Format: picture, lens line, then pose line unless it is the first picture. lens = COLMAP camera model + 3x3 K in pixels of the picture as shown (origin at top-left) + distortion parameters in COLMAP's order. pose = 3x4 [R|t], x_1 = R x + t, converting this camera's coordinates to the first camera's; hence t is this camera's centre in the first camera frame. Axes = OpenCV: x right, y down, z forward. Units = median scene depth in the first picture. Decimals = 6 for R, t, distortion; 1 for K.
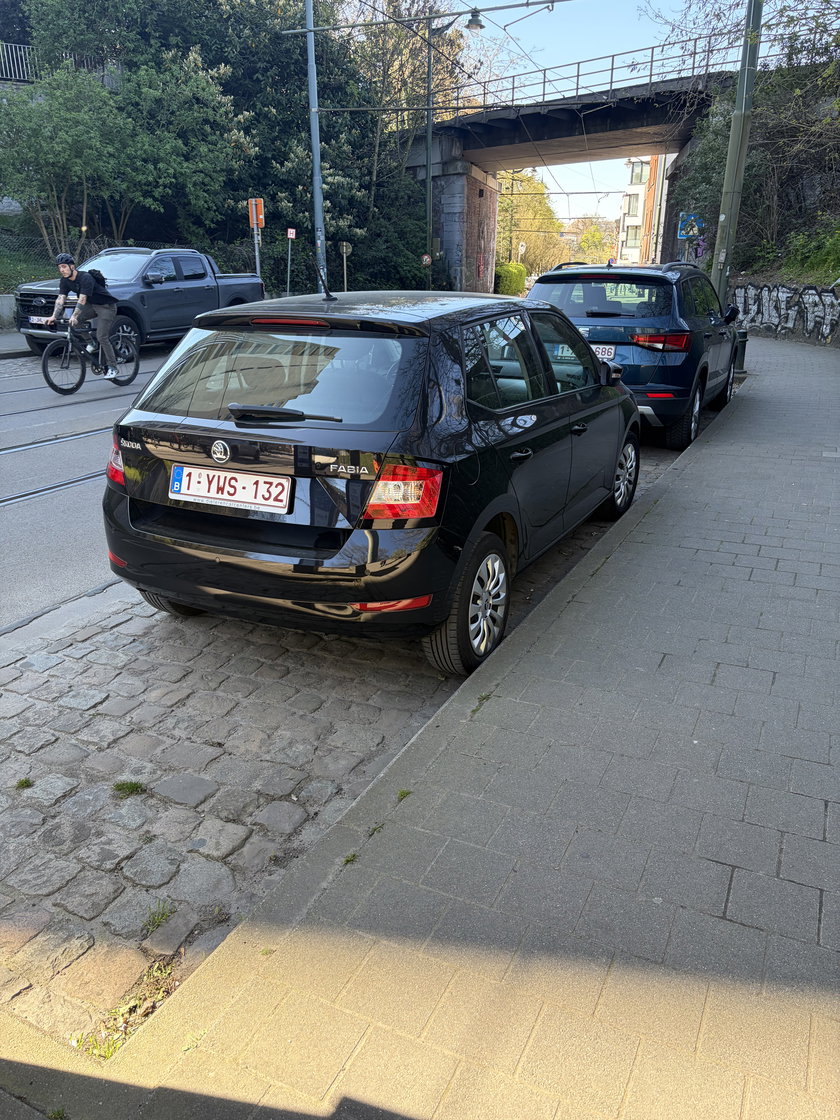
lens RADIAL K [[835.2, 0, 422.1], [0, 835.2, 564.9], [0, 0, 1]] dist [0.015605, 0.004331]
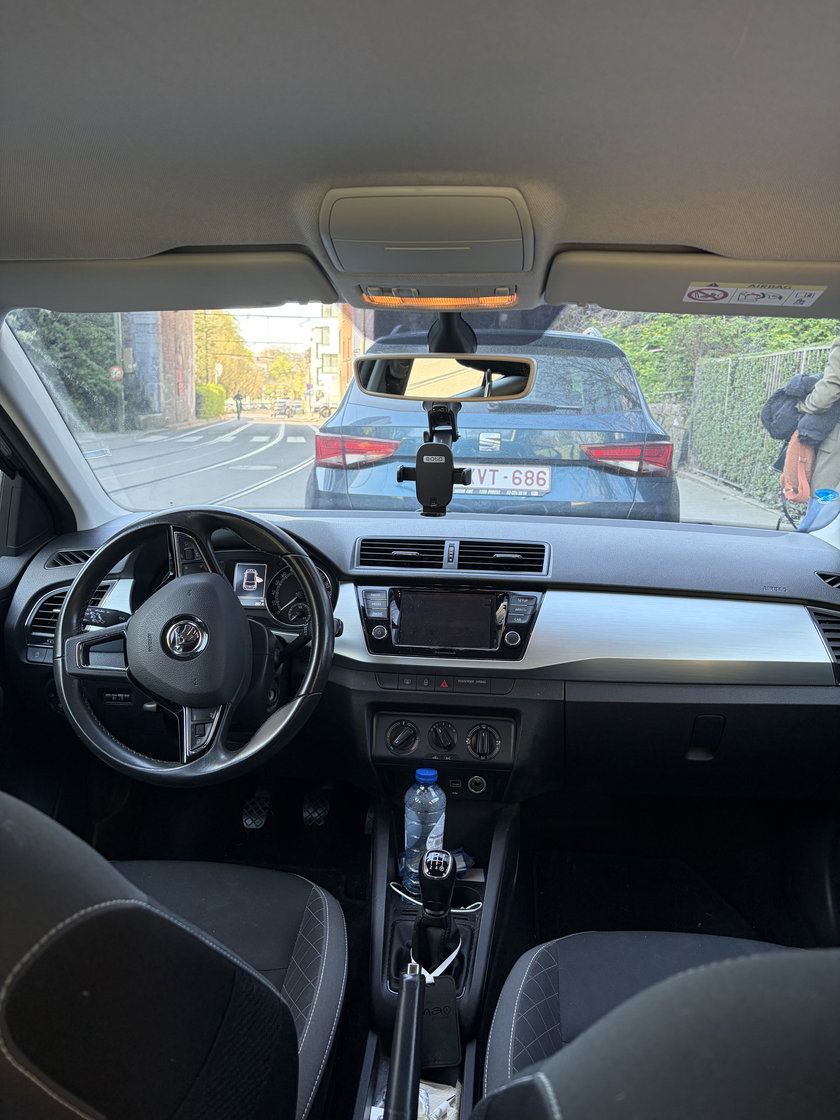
lens RADIAL K [[835.2, 0, 424.6], [0, 835.2, 553.1], [0, 0, 1]] dist [0.015605, 0.004331]
pose [[0.936298, -0.049551, 0.347693, -0.005857], [0.102772, 0.985318, -0.136332, -0.032802], [-0.335833, 0.163381, 0.927644, 0.124094]]
